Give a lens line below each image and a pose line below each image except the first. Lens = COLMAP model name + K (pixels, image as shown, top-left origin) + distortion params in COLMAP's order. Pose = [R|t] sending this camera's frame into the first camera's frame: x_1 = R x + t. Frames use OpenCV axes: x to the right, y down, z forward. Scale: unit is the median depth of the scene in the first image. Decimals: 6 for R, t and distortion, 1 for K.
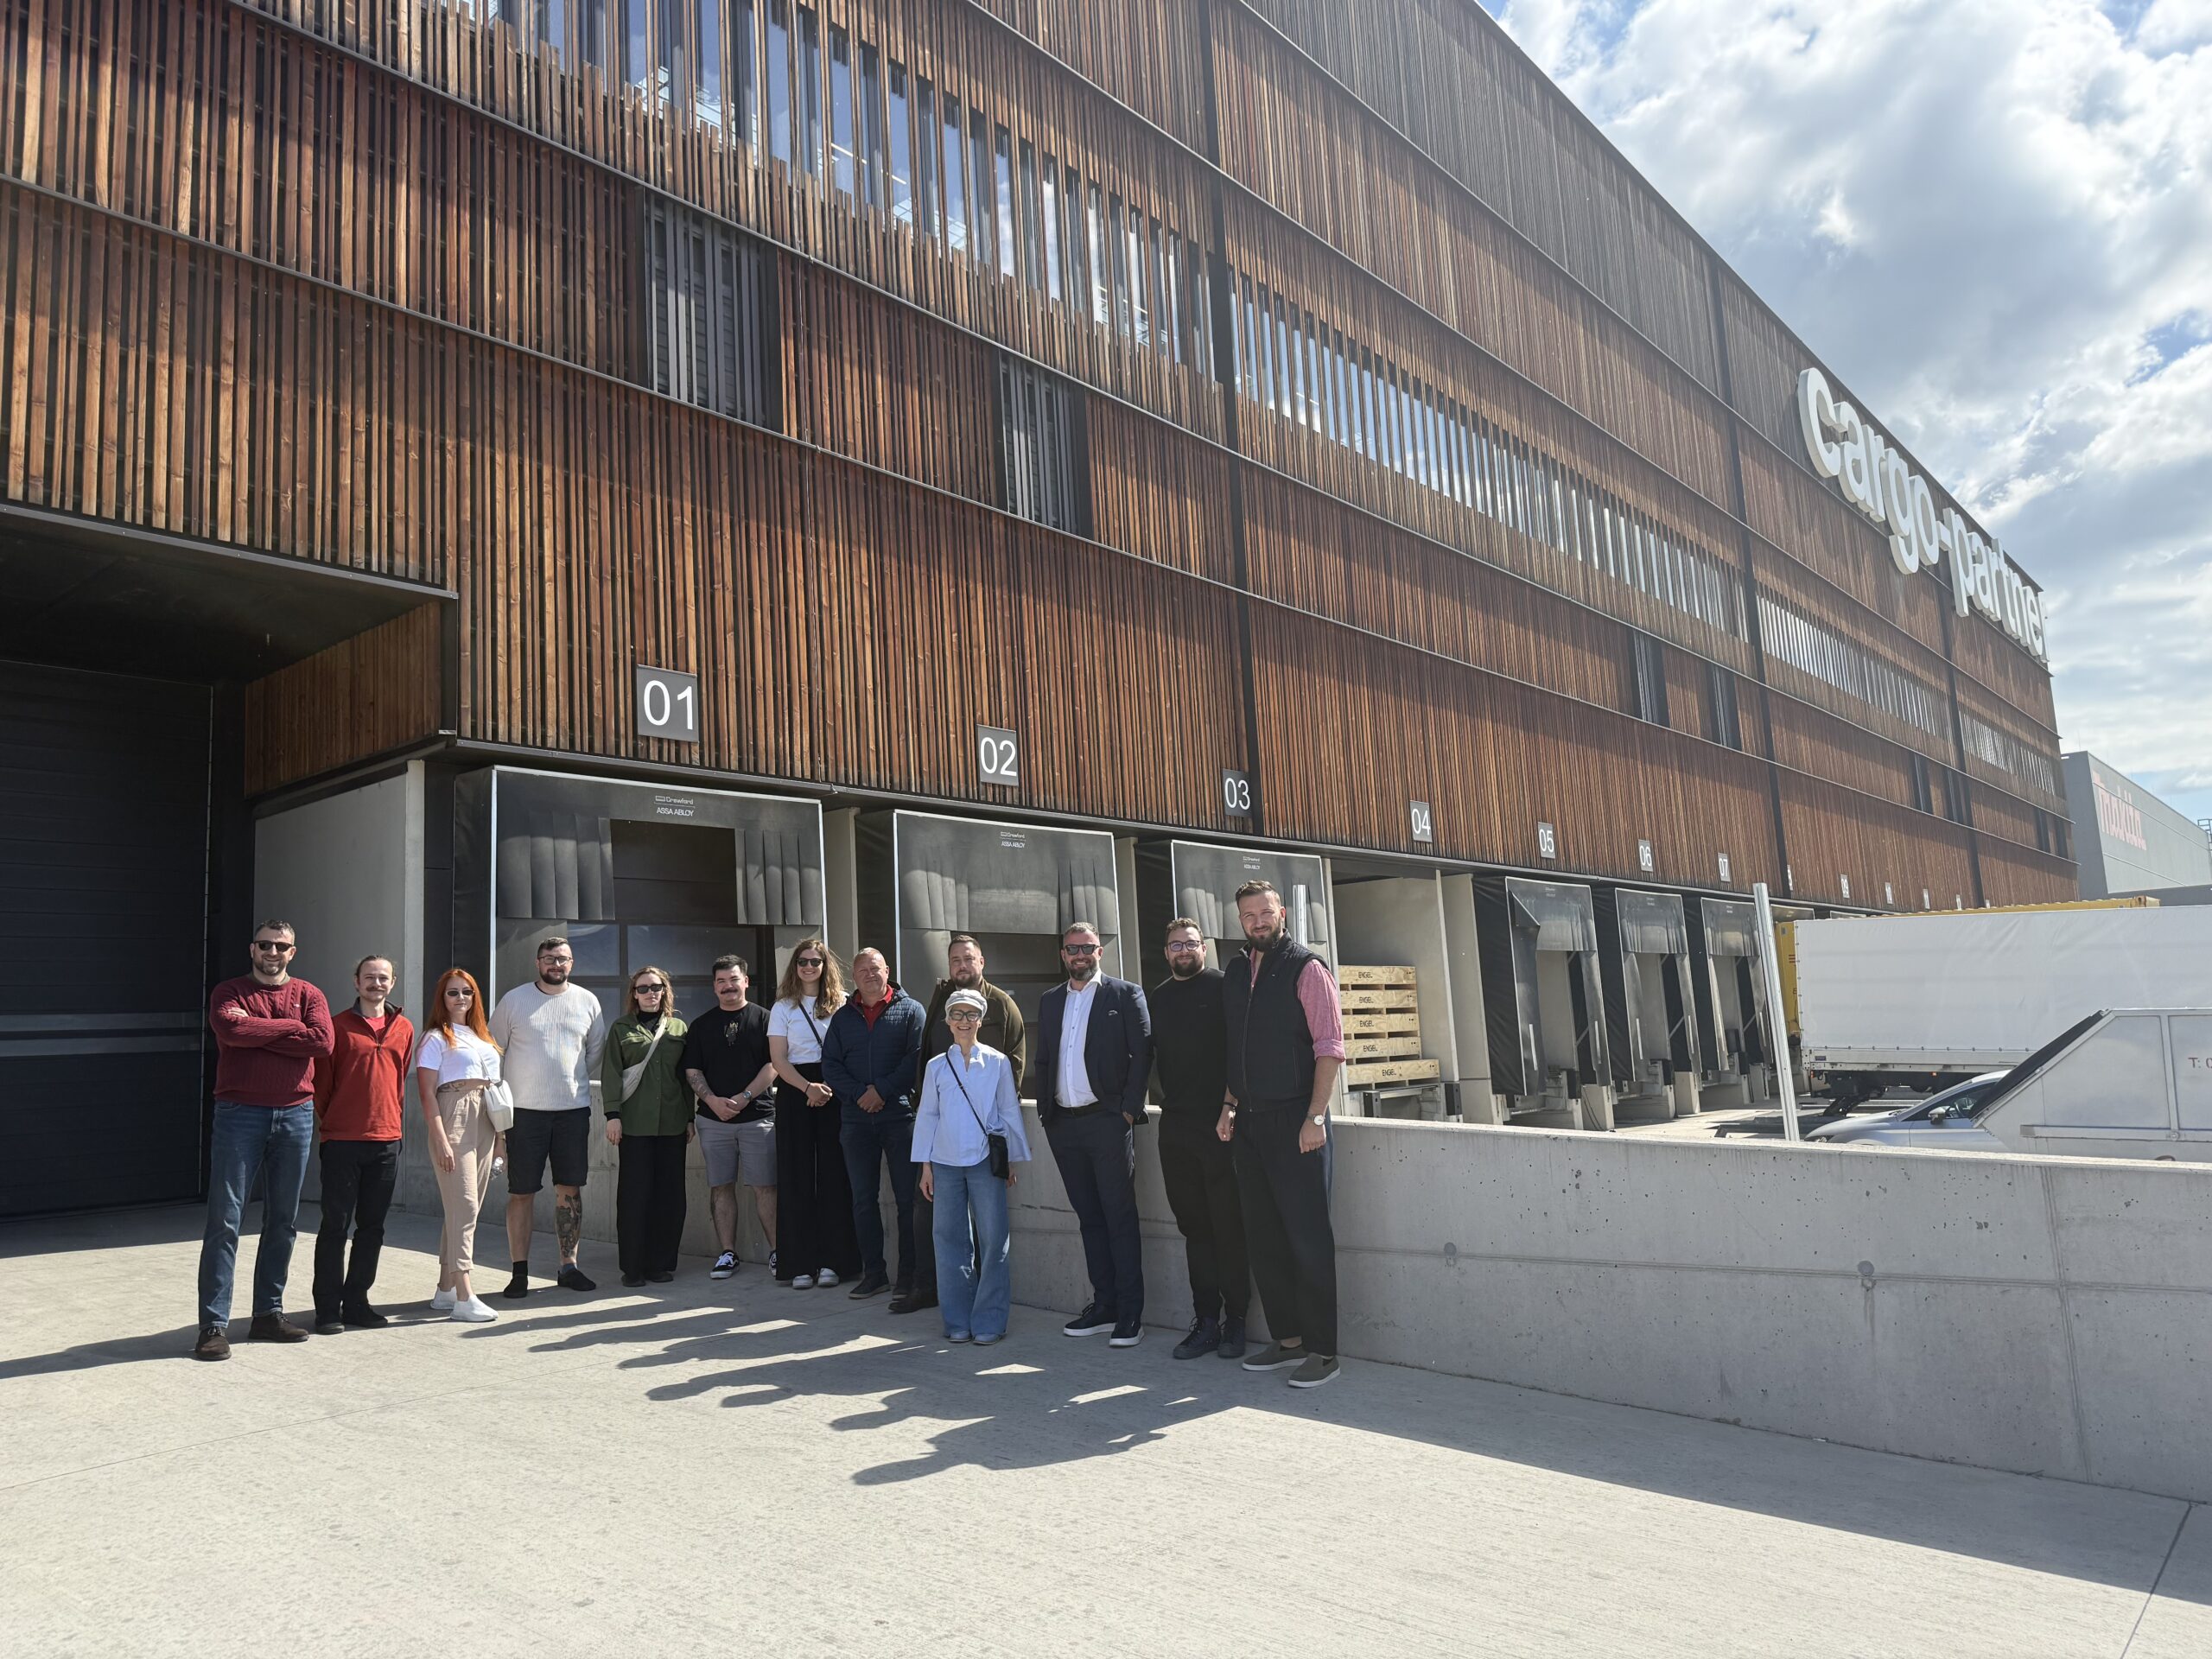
lens RADIAL K [[1530.0, 0, 1106.0], [0, 1530.0, 829.5], [0, 0, 1]] dist [-0.004869, -0.004101]
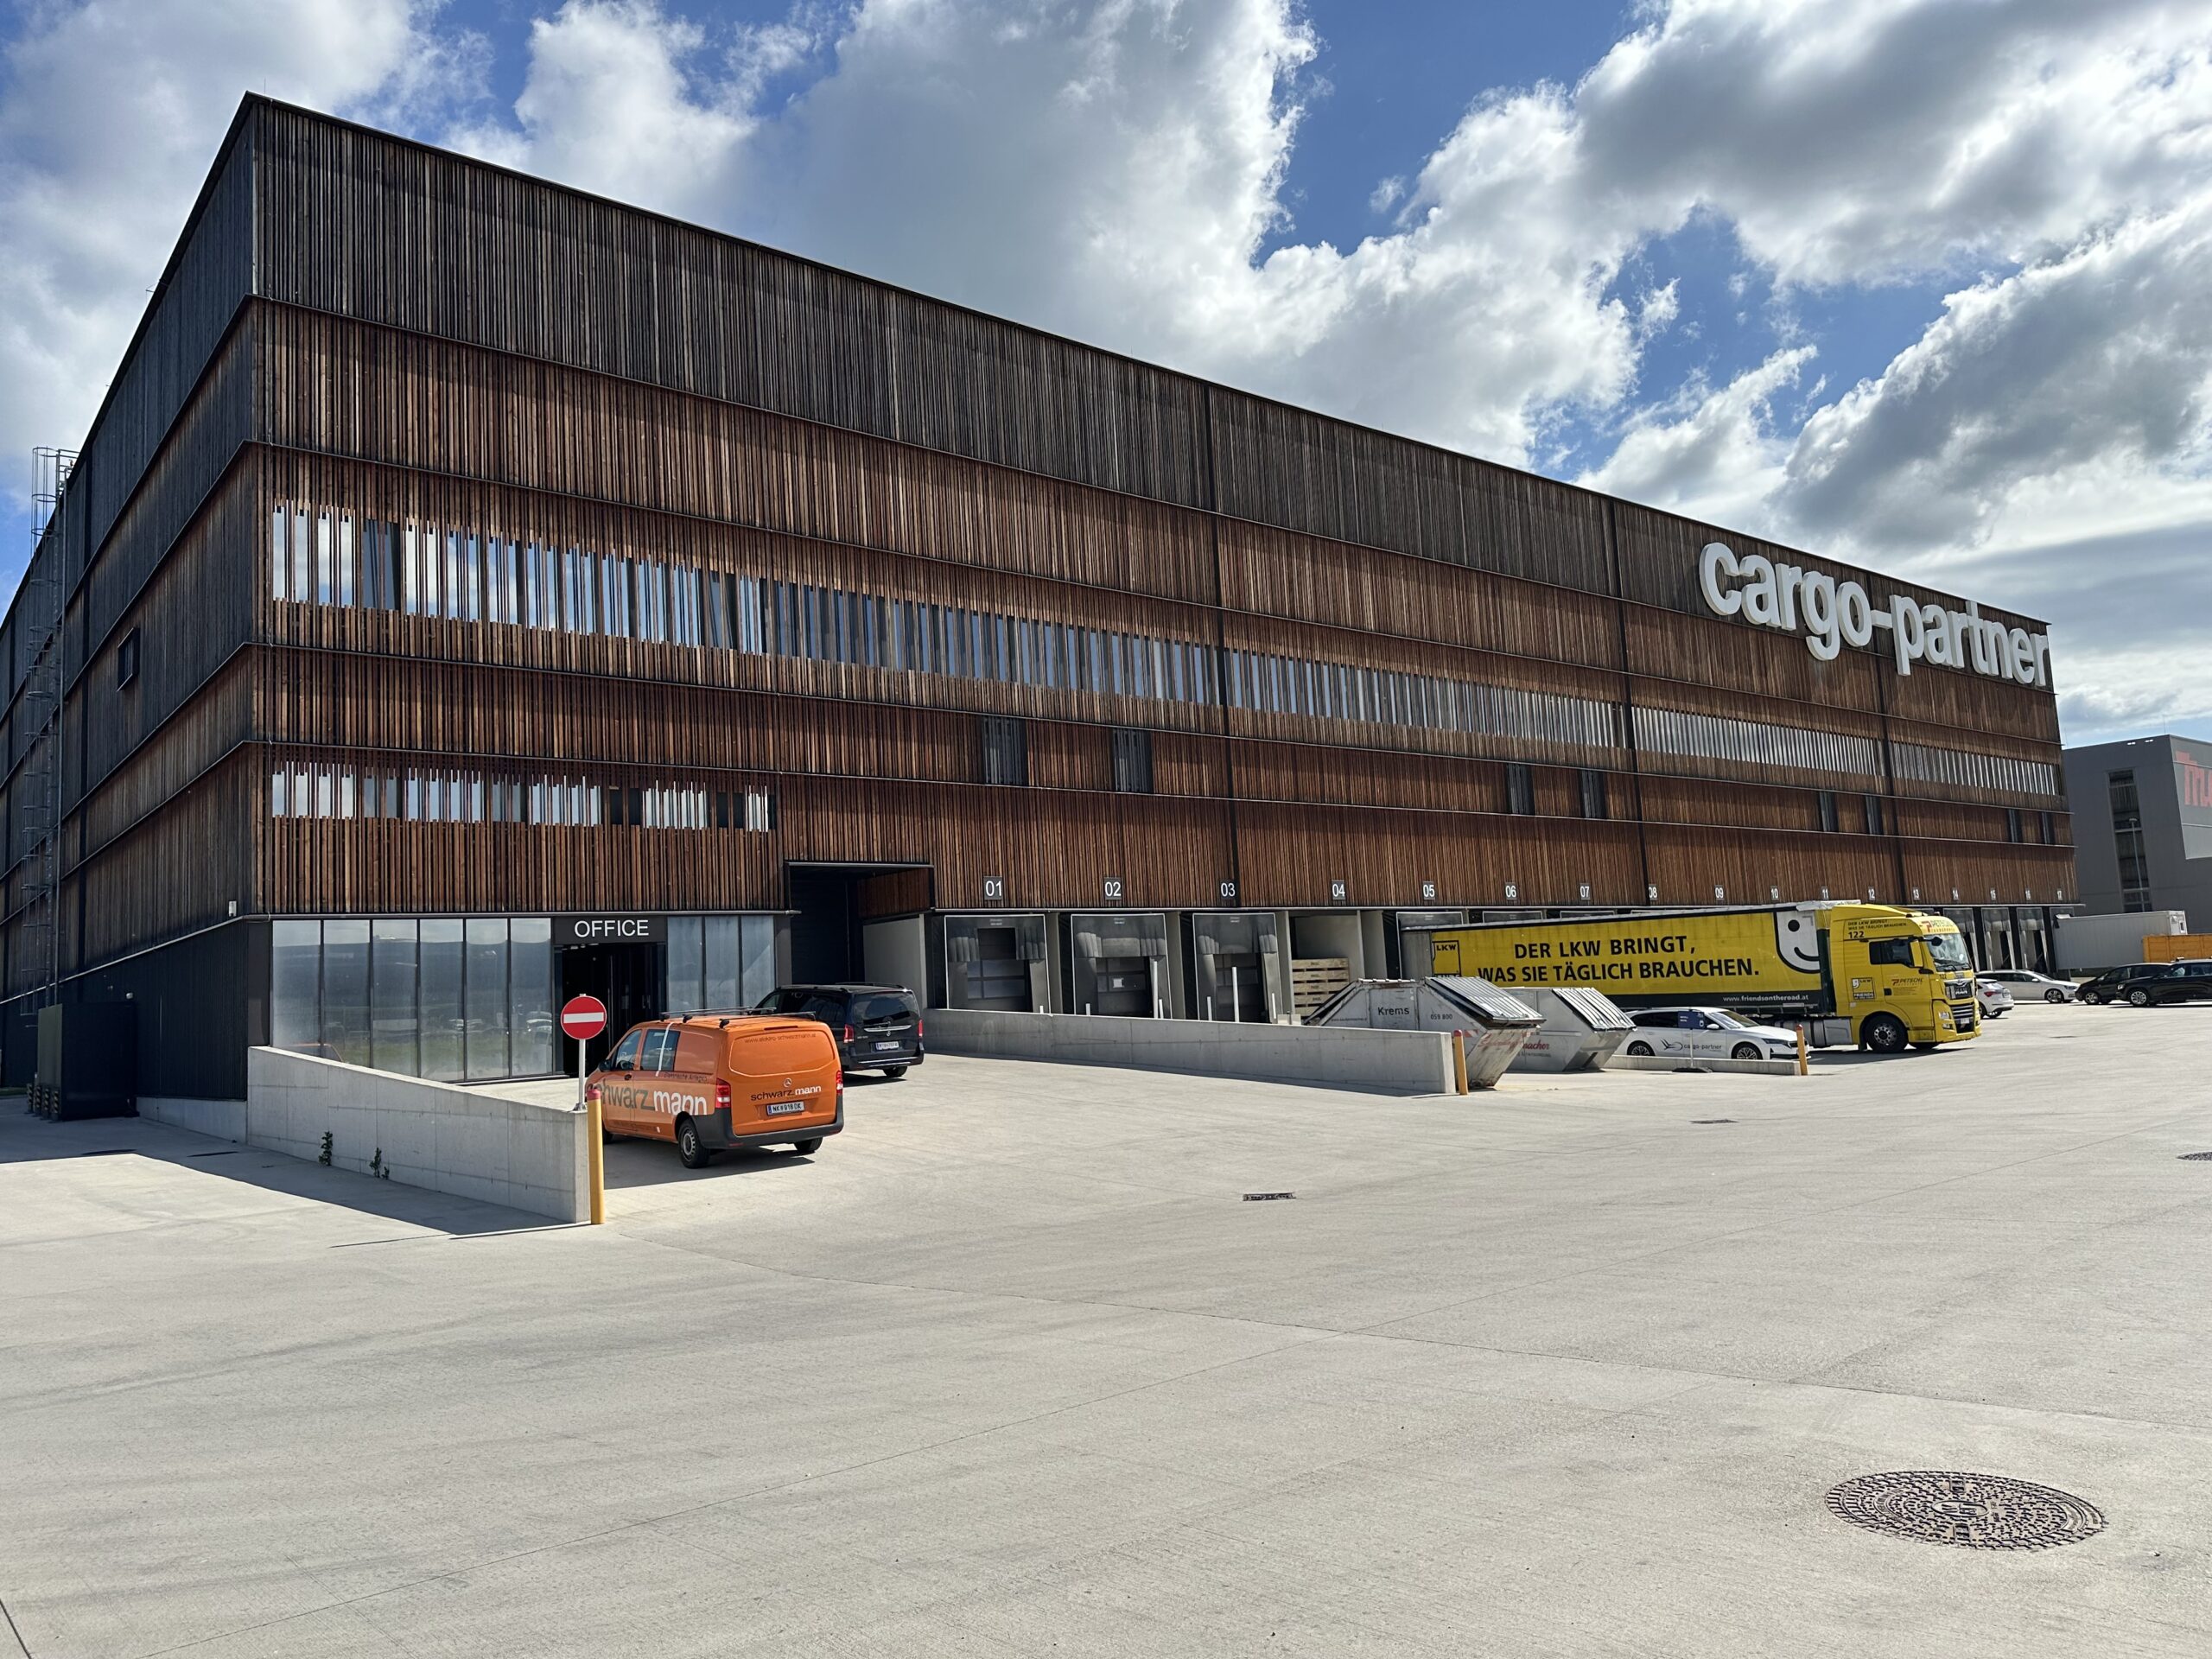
lens RADIAL K [[1555.3, 0, 1106.0], [0, 1555.3, 829.5], [0, 0, 1]] dist [0.105421, -0.147095]
pose [[0.981714, -0.014579, -0.189801, 0.414965], [0.022639, 0.998928, 0.040367, -0.250535], [0.189009, -0.043926, 0.980992, -1.579737]]
